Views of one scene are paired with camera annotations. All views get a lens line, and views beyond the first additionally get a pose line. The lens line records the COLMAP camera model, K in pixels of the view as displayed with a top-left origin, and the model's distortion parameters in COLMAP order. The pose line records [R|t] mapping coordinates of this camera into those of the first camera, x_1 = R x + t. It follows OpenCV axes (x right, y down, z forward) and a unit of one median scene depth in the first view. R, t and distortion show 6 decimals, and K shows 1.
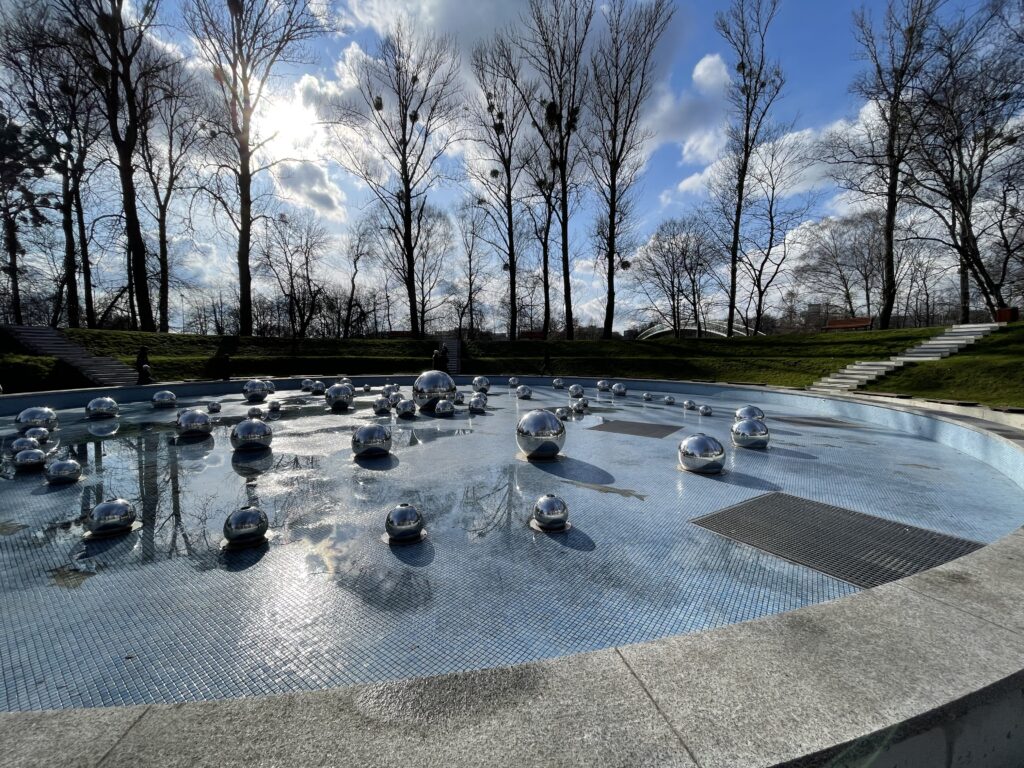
lens RADIAL K [[407.6, 0, 512.0], [0, 407.6, 384.0], [0, 0, 1]] dist [0.001128, 0.000188]
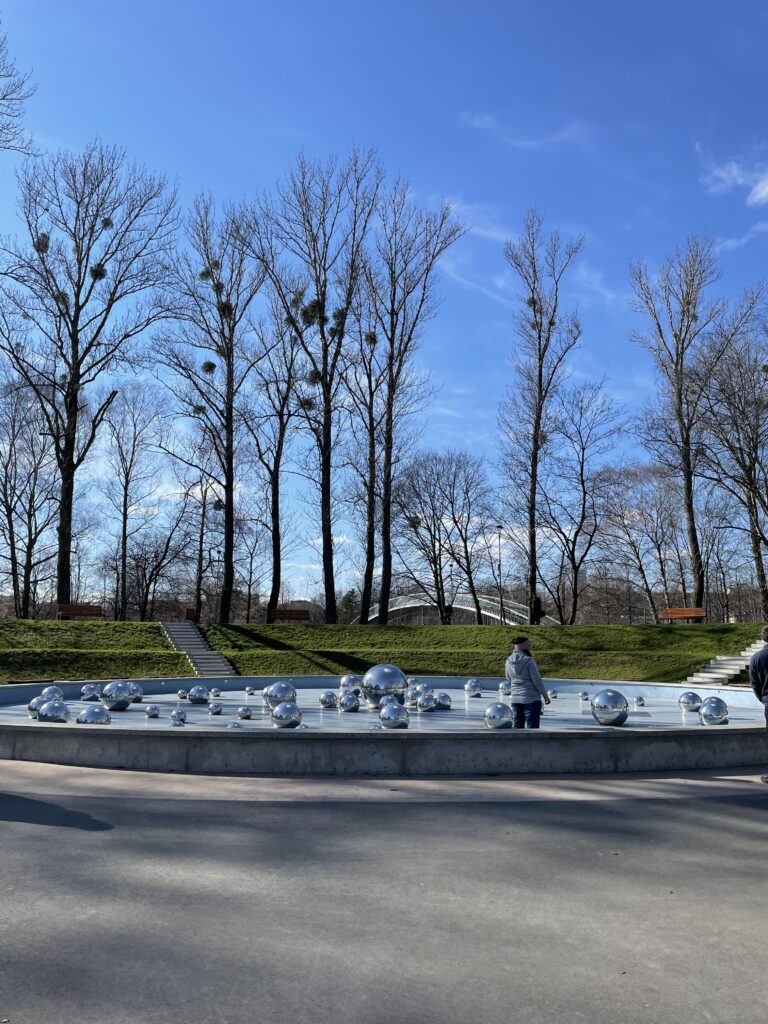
lens RADIAL K [[764.2, 0, 390.2], [0, 764.2, 512.9], [0, 0, 1]] dist [0.089269, -0.092709]
pose [[0.920260, 0.071190, 0.384777, -0.259530], [0.022921, 0.971816, -0.234622, 0.012416], [-0.390635, 0.224733, 0.892692, -0.188320]]
